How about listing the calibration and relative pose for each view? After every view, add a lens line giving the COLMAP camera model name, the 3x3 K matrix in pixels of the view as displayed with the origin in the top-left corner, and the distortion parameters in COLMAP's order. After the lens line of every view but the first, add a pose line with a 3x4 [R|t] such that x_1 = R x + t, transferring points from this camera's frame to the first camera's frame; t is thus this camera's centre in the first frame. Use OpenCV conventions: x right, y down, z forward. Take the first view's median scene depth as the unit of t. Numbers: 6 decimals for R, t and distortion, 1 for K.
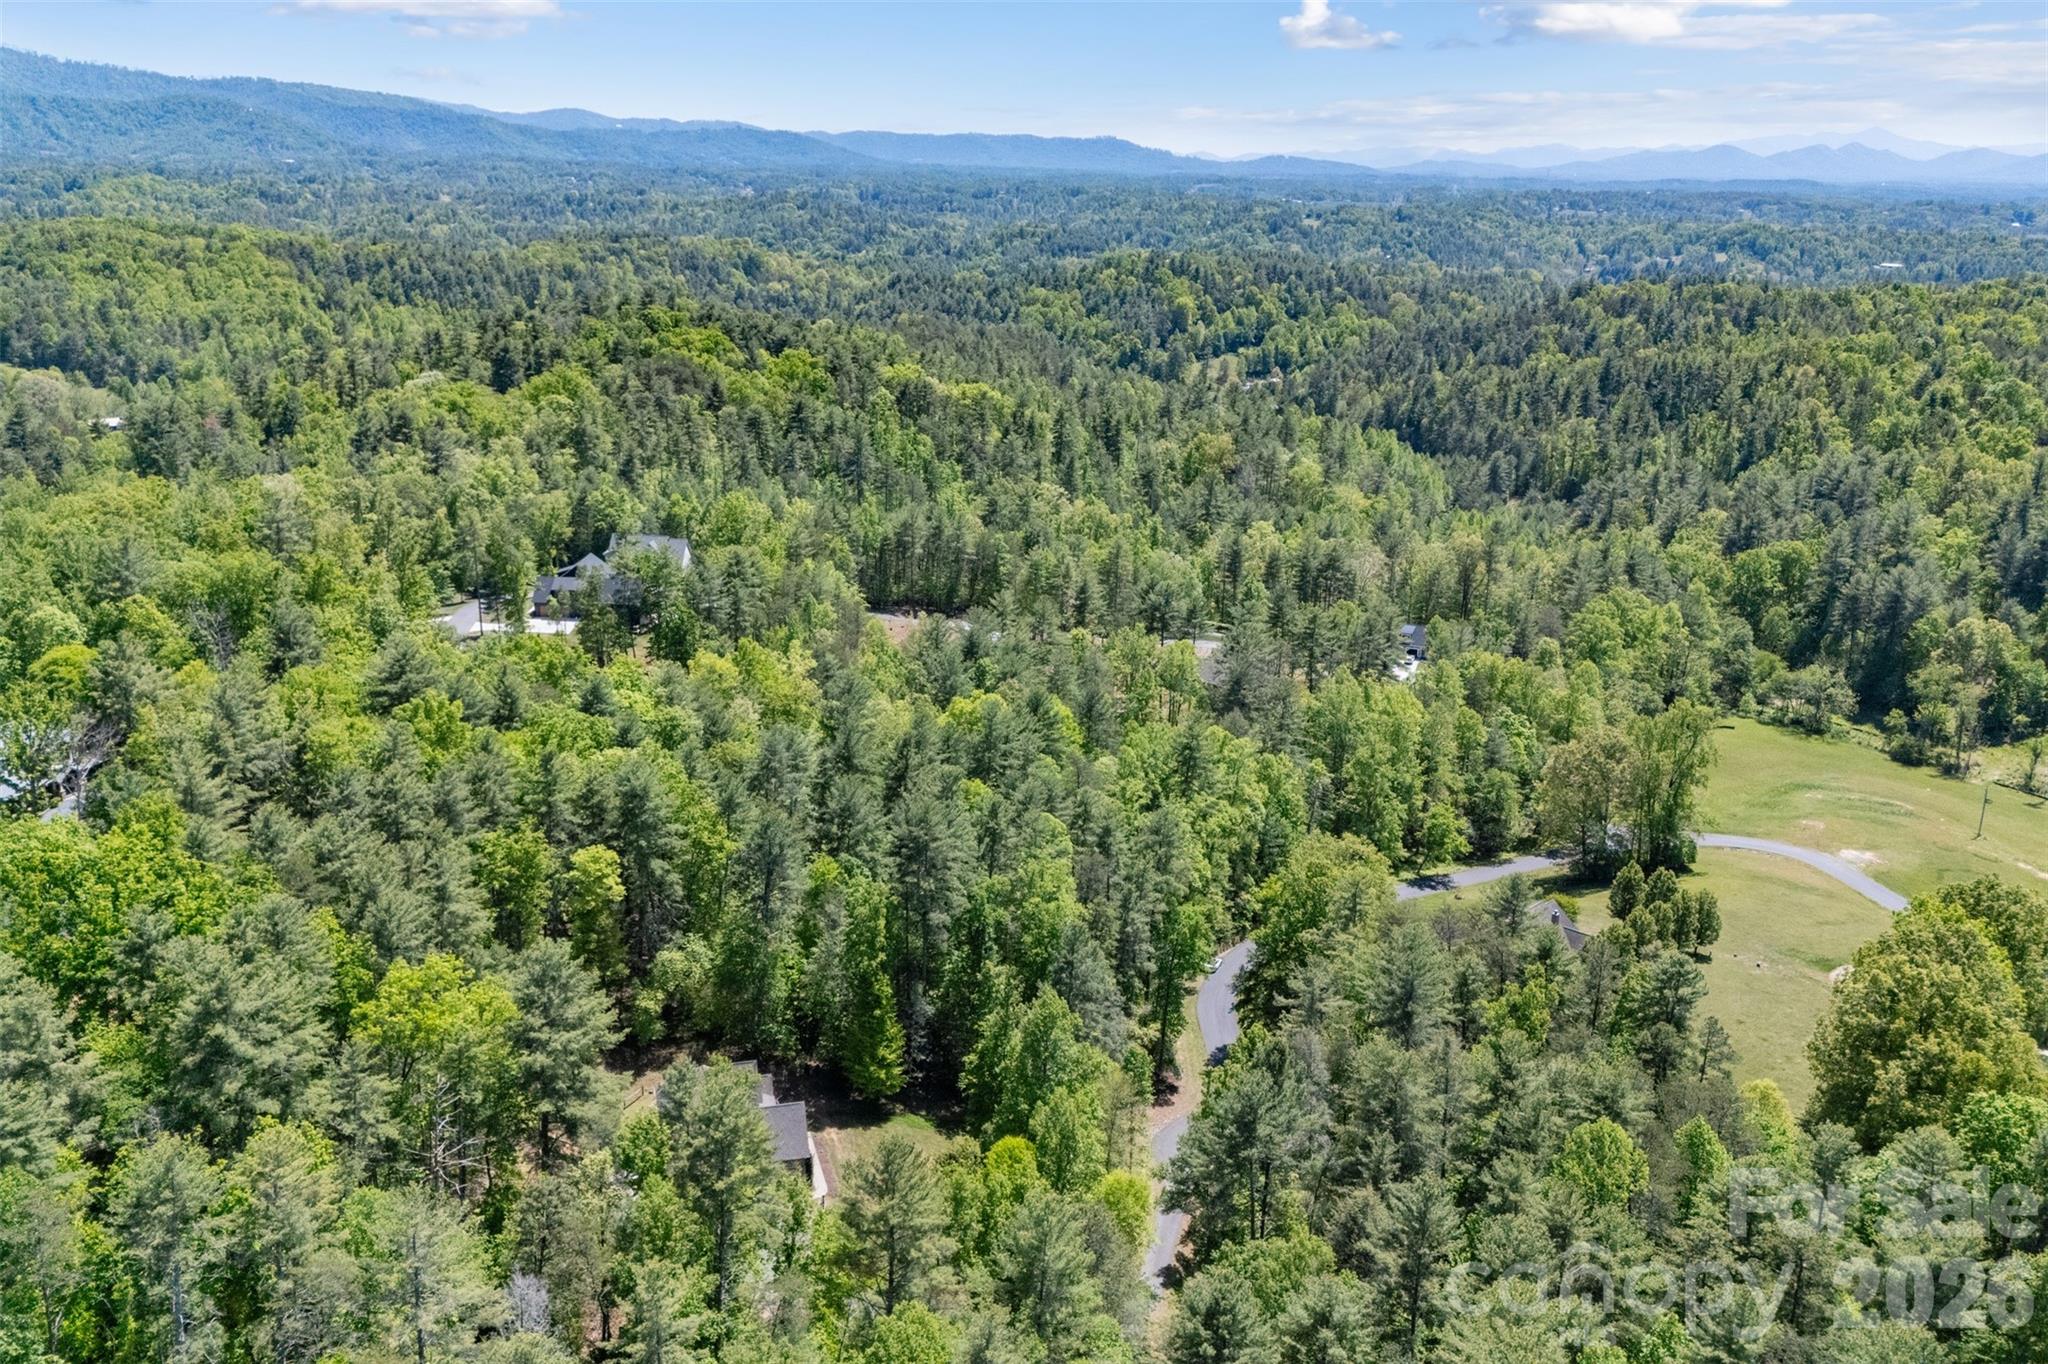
lens RADIAL K [[1780.7, 0, 1023.0], [0, 1780.7, 674.5], [0, 0, 1]] dist [0.082933, -0.096001]
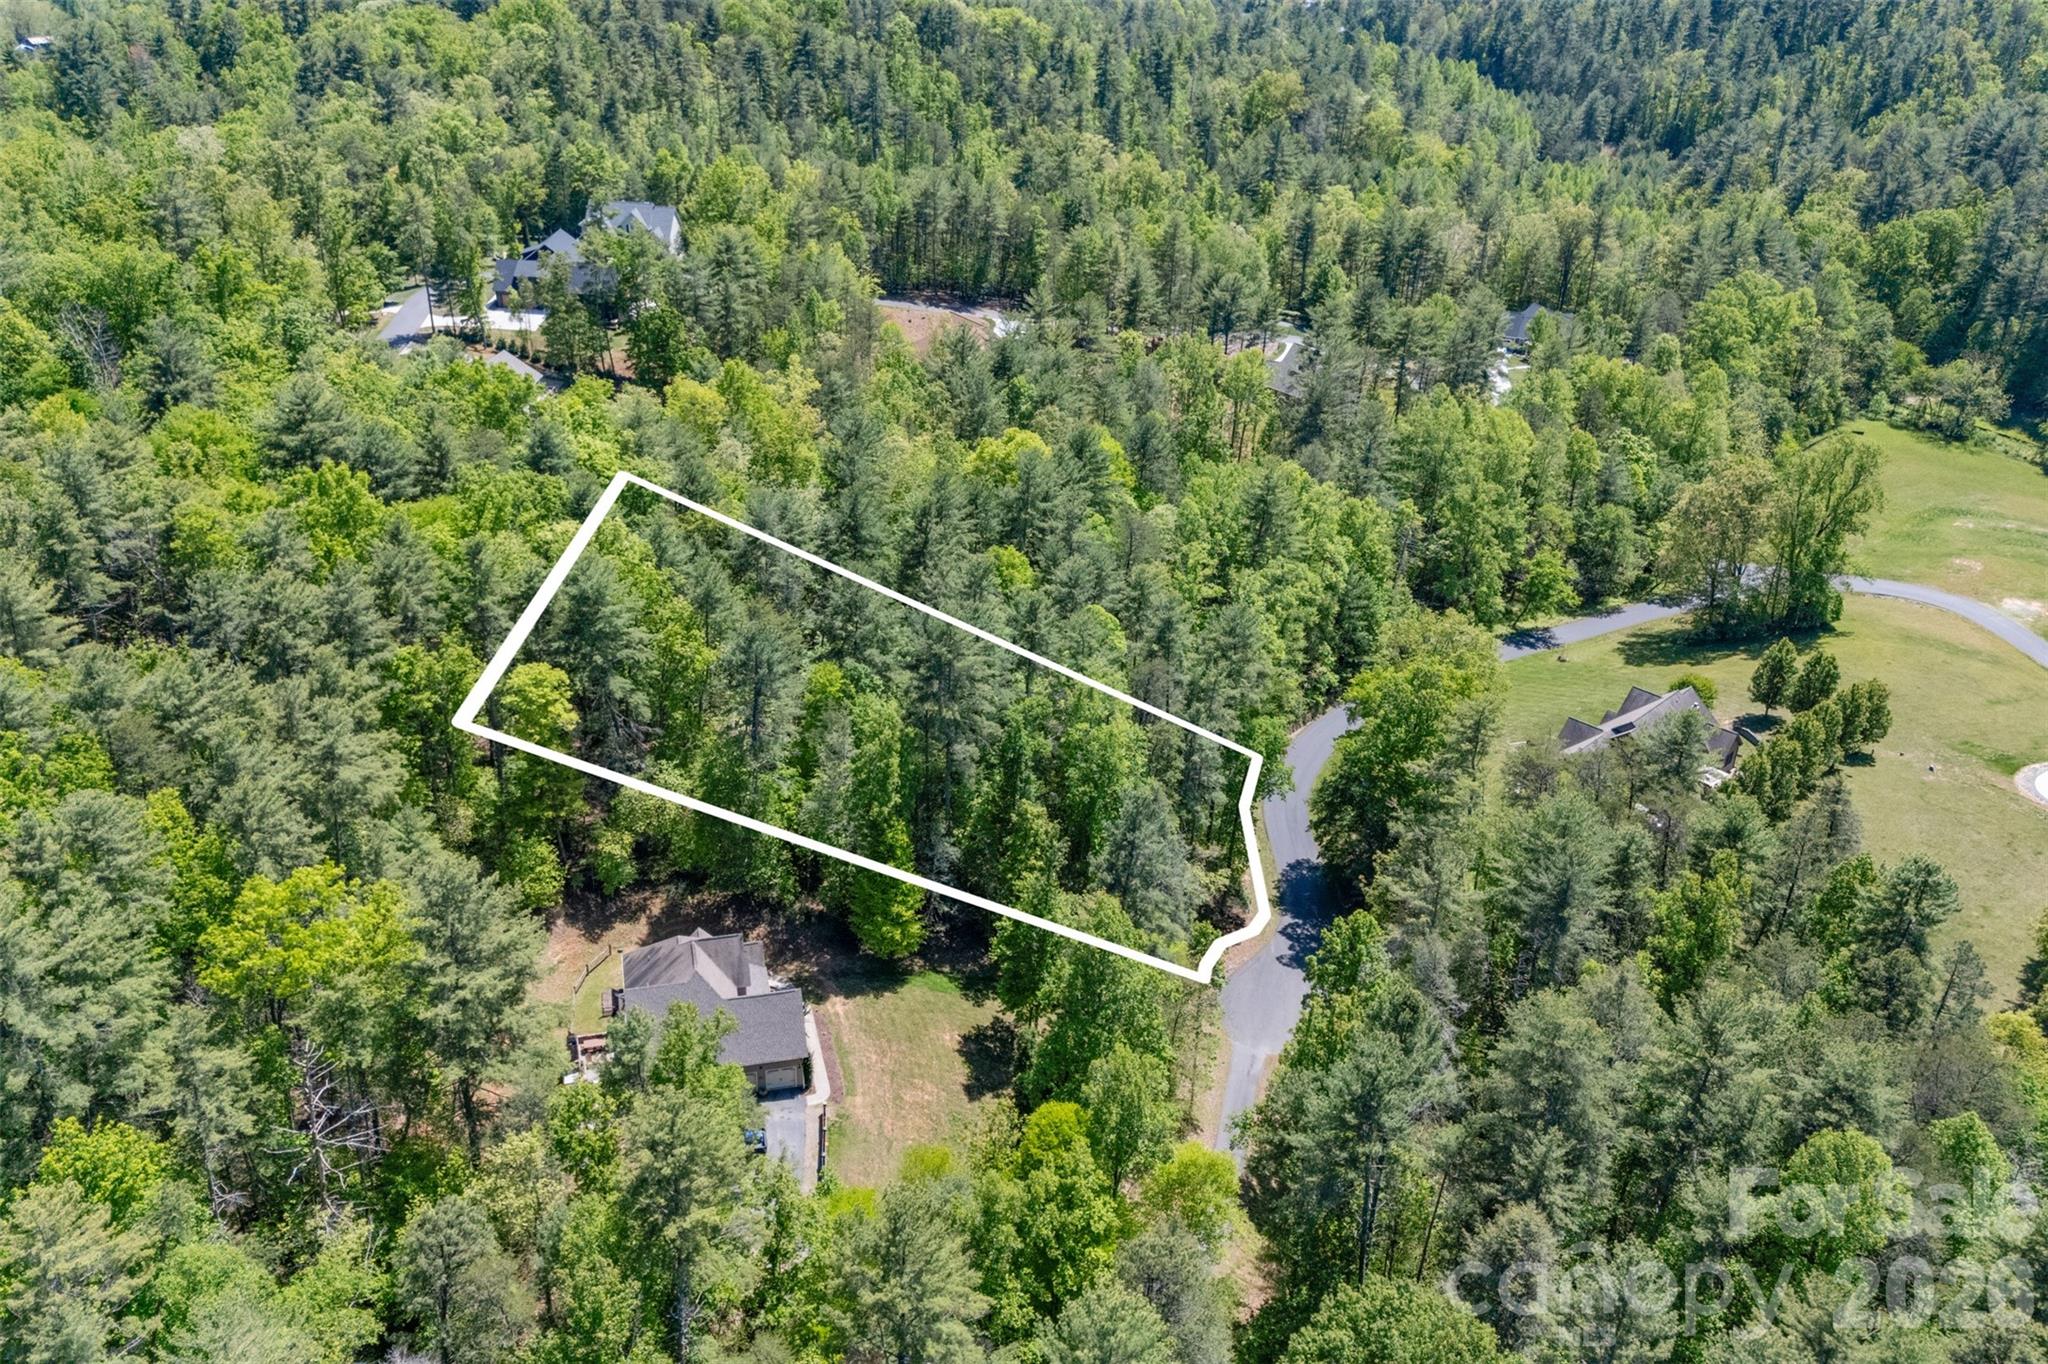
lens RADIAL K [[1780.7, 0, 1021.5], [0, 1780.7, 671.7], [0, 0, 1]] dist [0.082933, -0.096001]
pose [[0.999833, 0.011608, -0.014140, -0.006251], [-0.008548, 0.979768, 0.199956, -0.037246], [0.016175, -0.199801, 0.979703, 0.127269]]
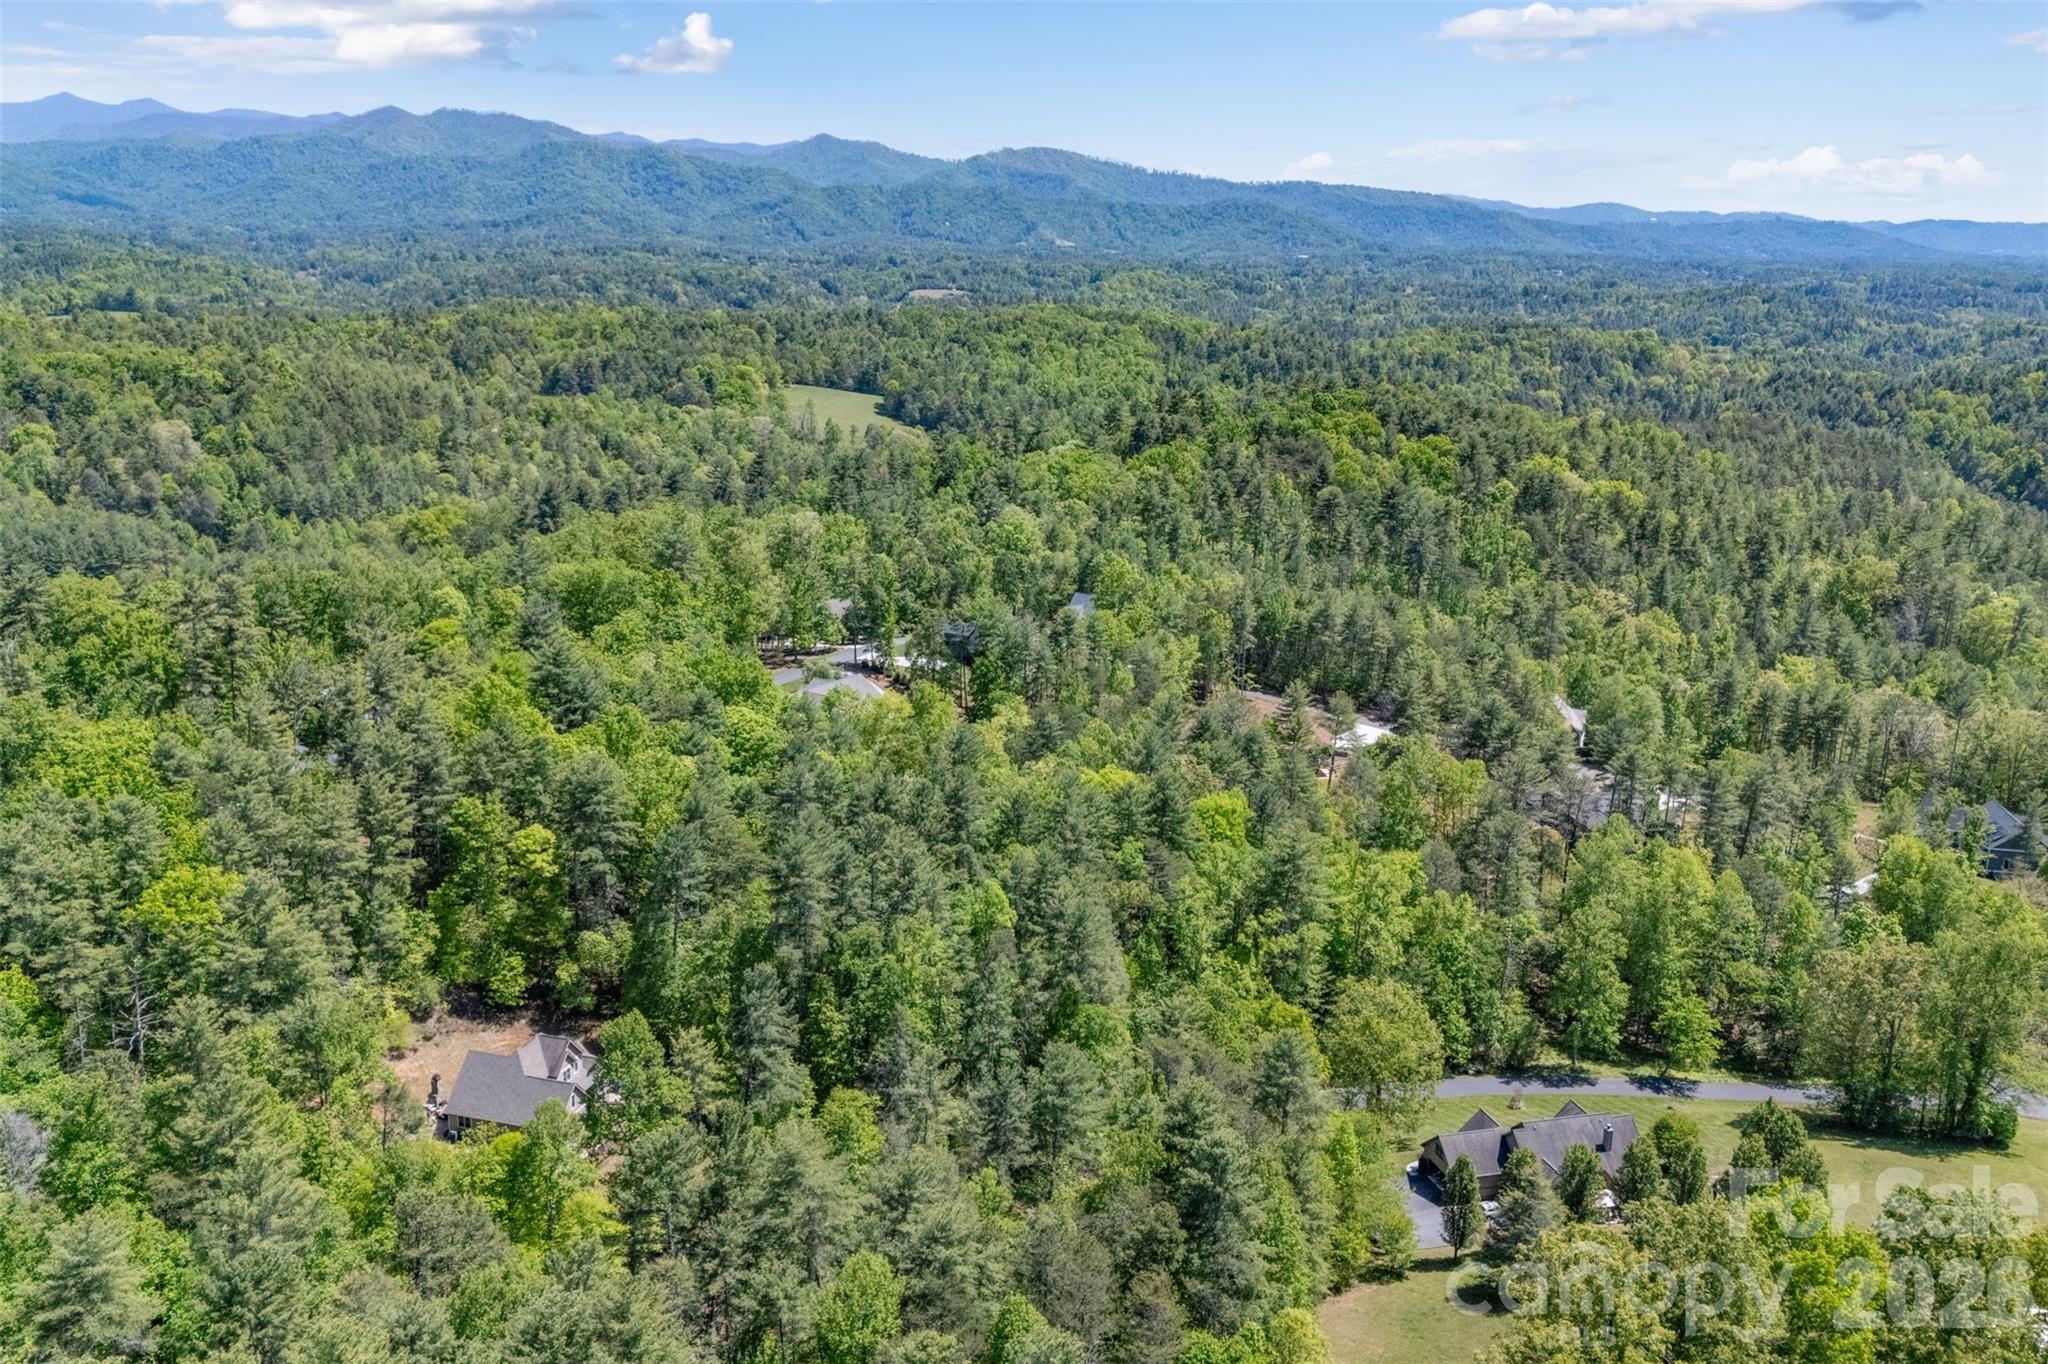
lens RADIAL K [[1780.7, 0, 1020.8], [0, 1780.7, 700.3], [0, 0, 1]] dist [0.082933, -0.096001]
pose [[0.850784, 0.130514, -0.509050, 0.346814], [-0.148661, 0.988875, 0.005076, -0.019612], [0.504049, 0.071357, 0.860722, 0.102613]]
